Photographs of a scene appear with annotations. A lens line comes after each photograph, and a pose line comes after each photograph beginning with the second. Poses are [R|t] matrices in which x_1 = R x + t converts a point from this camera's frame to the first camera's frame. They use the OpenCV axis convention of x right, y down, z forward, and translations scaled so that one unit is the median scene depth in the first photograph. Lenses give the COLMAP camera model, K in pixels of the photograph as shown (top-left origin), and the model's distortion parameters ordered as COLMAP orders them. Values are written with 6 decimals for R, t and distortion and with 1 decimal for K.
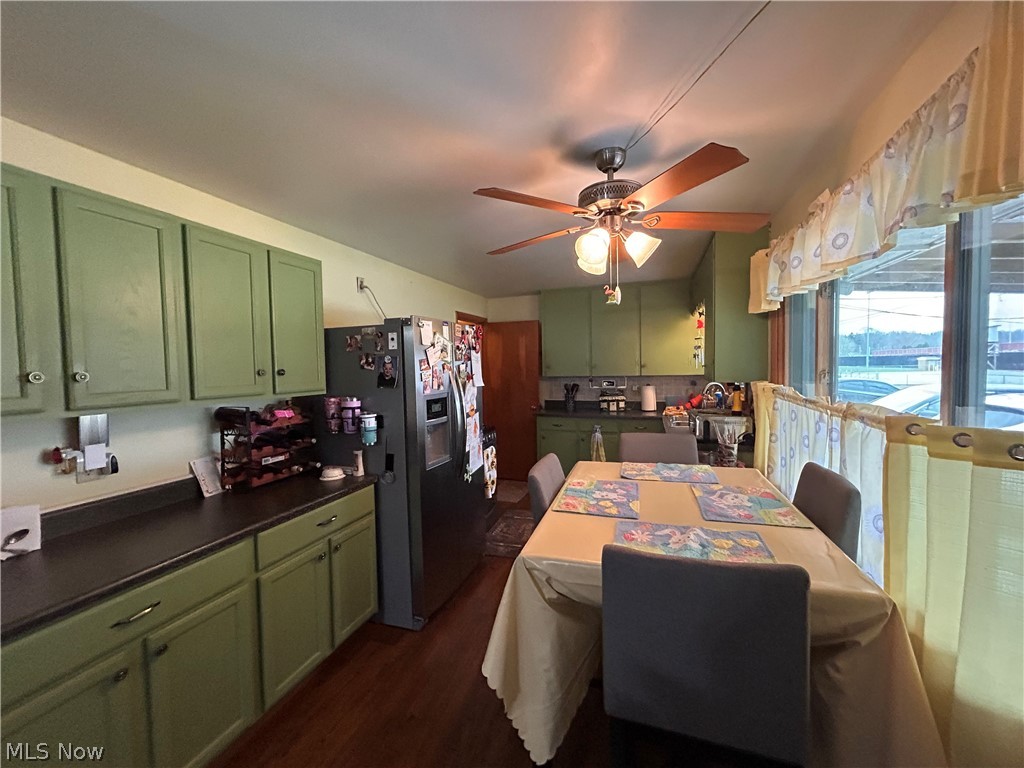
lens RADIAL K [[410.6, 0, 509.8], [0, 410.6, 383.0], [0, 0, 1]] dist [0.005627, 0.000224]
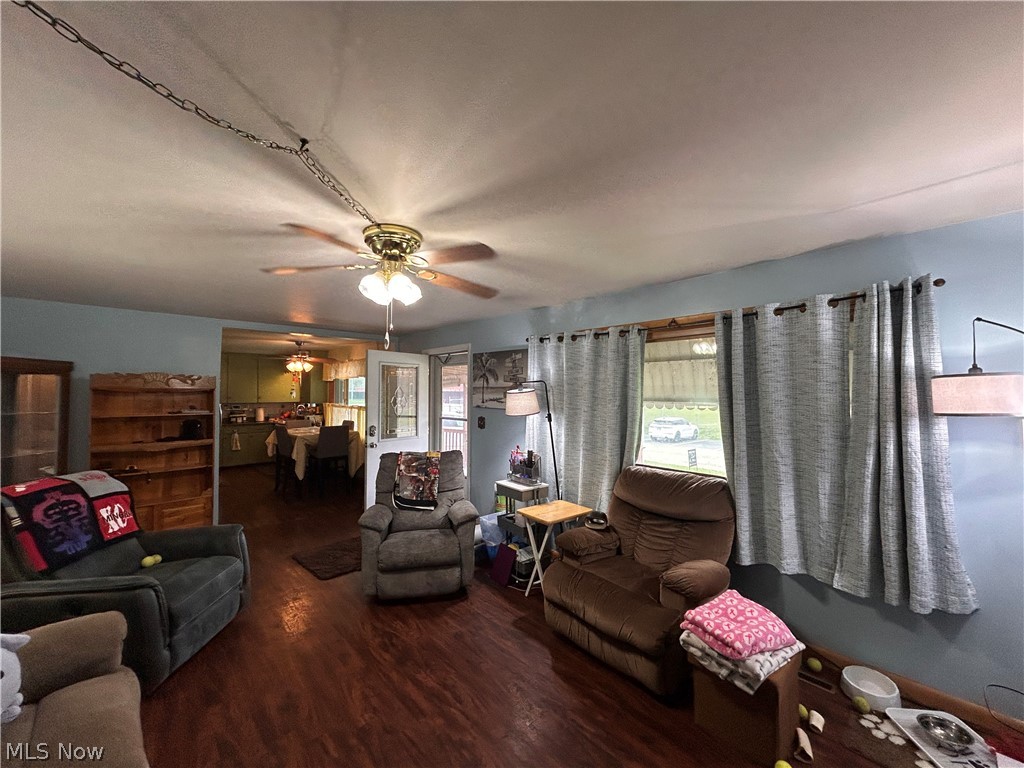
lens RADIAL K [[410.6, 0, 509.8], [0, 410.6, 383.0], [0, 0, 1]] dist [0.005627, 0.000224]
pose [[0.459323, 0.036930, 0.887501, -0.856780], [0.031884, 0.997806, -0.058021, 0.039424], [-0.887697, 0.054947, 0.457138, -0.939186]]
